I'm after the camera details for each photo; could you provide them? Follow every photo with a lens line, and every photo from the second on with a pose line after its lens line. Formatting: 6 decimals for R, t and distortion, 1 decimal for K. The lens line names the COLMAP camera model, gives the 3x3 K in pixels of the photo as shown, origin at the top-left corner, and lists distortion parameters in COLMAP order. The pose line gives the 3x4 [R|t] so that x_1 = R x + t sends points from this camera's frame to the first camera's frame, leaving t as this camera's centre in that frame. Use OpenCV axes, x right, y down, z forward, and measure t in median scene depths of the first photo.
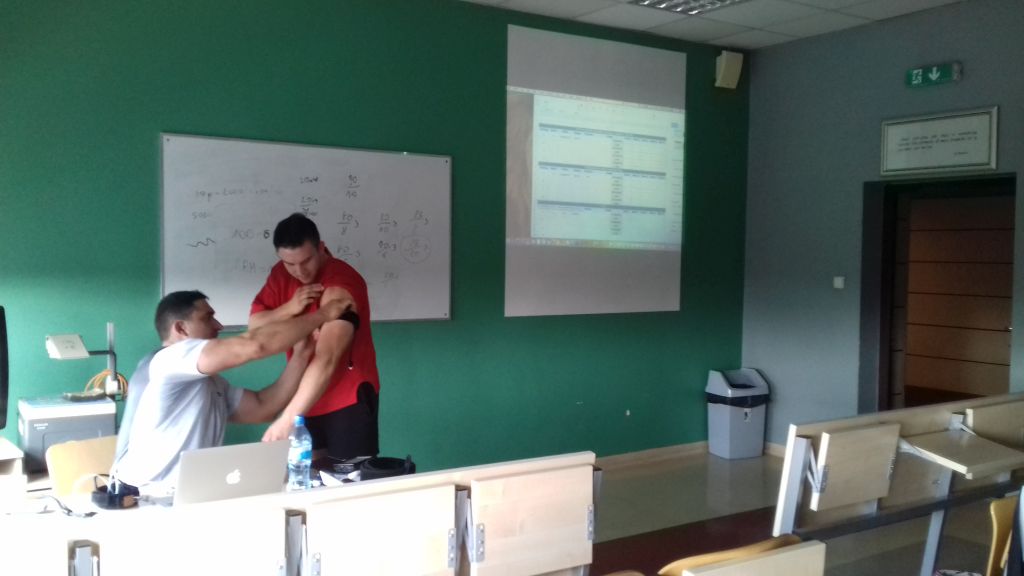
lens RADIAL K [[957.4, 0, 509.8], [0, 957.4, 284.4], [0, 0, 1]] dist [0.025968, 0.000000]
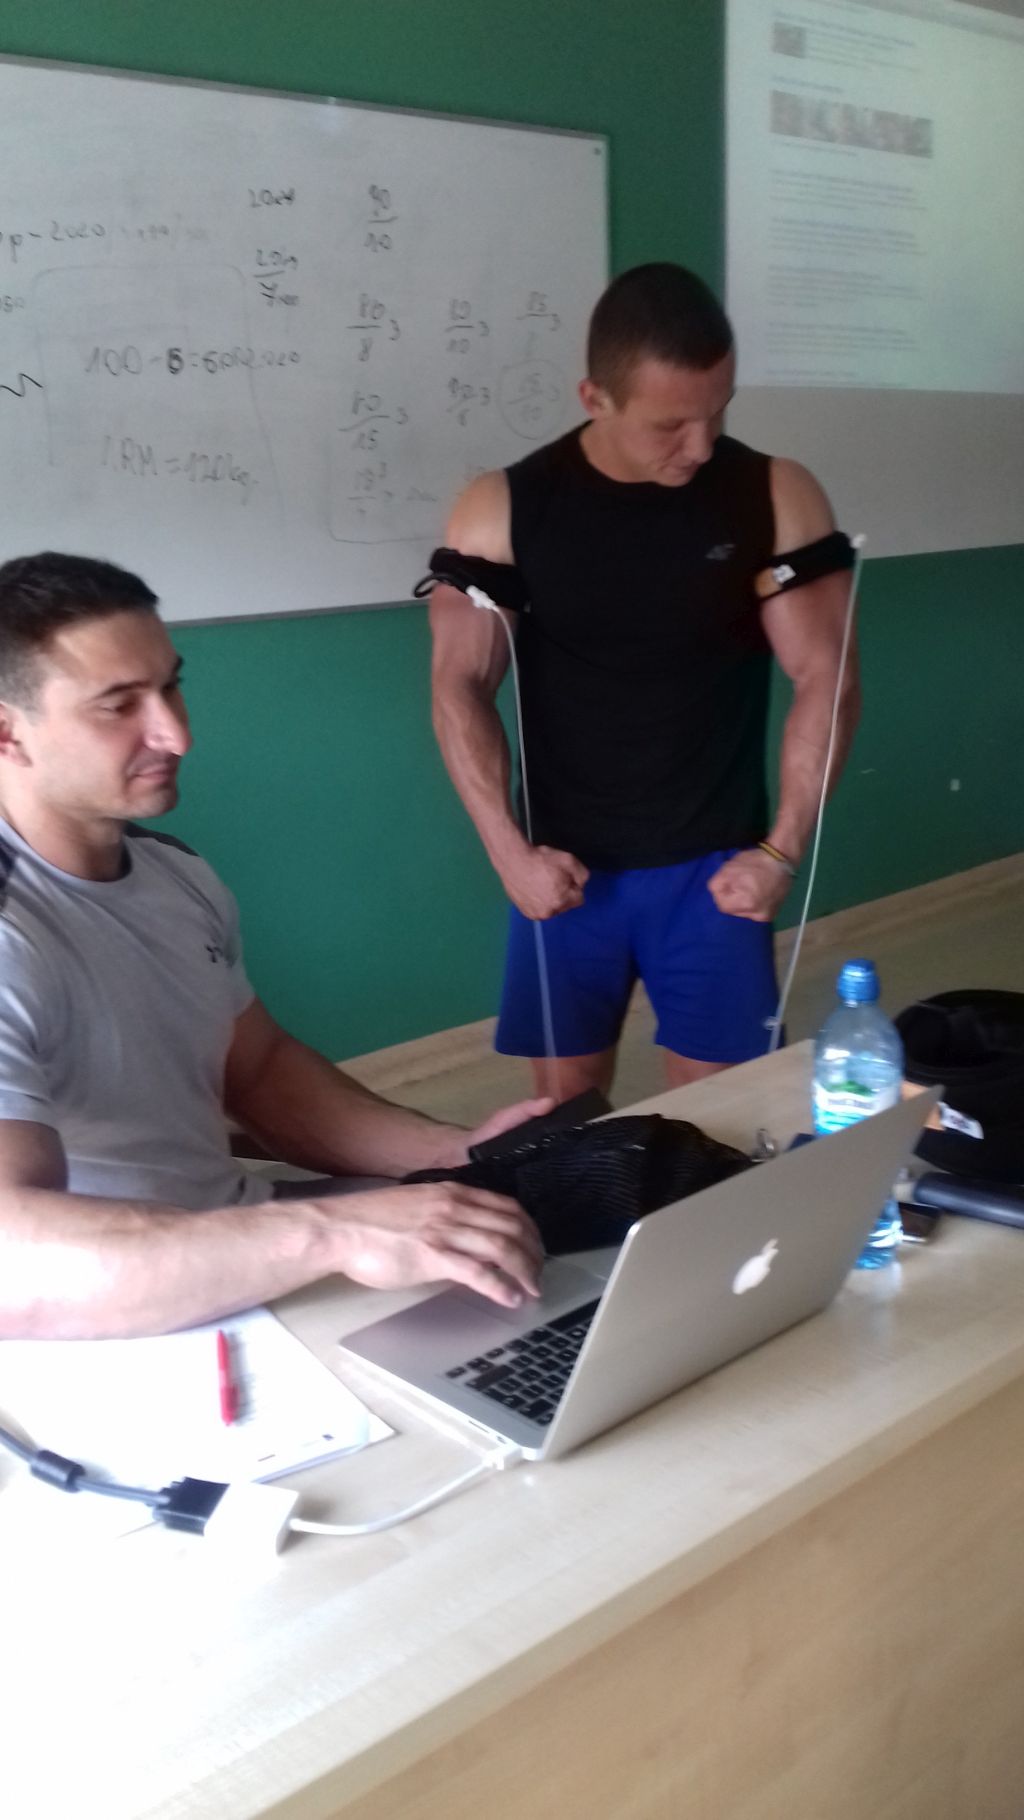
lens RADIAL K [[1701.5, 0, 499.9], [0, 1701.5, 904.2], [0, 0, 1]] dist [0.025968, 0.000000]
pose [[0.993499, -0.064049, 0.094114, -0.177633], [0.041785, 0.974179, 0.221875, 0.007049], [-0.105894, -0.216500, 0.970523, 0.286187]]
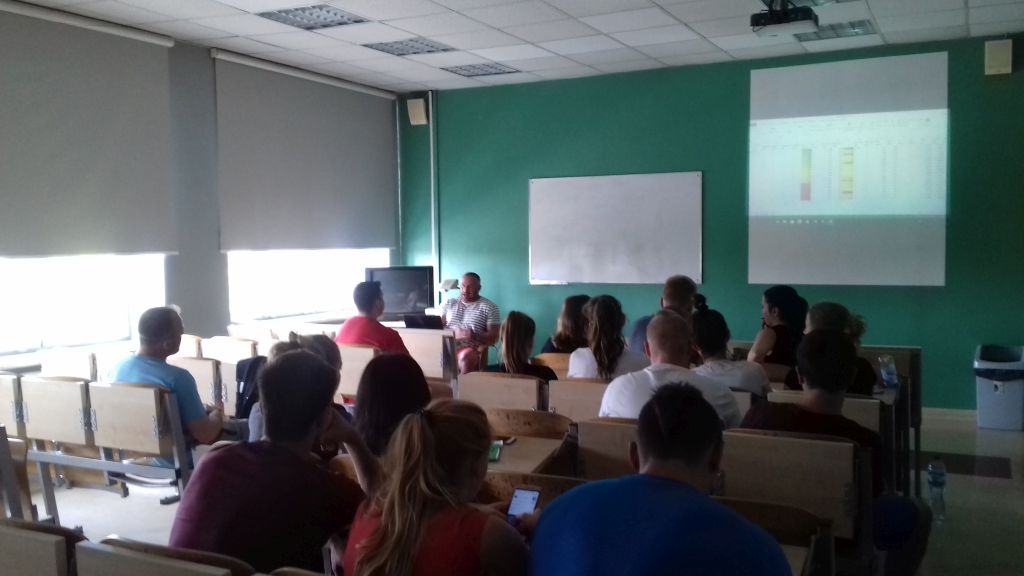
lens RADIAL K [[957.4, 0, 516.7], [0, 957.4, 289.8], [0, 0, 1]] dist [0.025968, 0.000000]
pose [[0.482307, 0.033017, -0.875380, 1.054421], [-0.012451, 0.999447, 0.030836, 0.004325], [0.875914, -0.003973, 0.482452, 0.040601]]
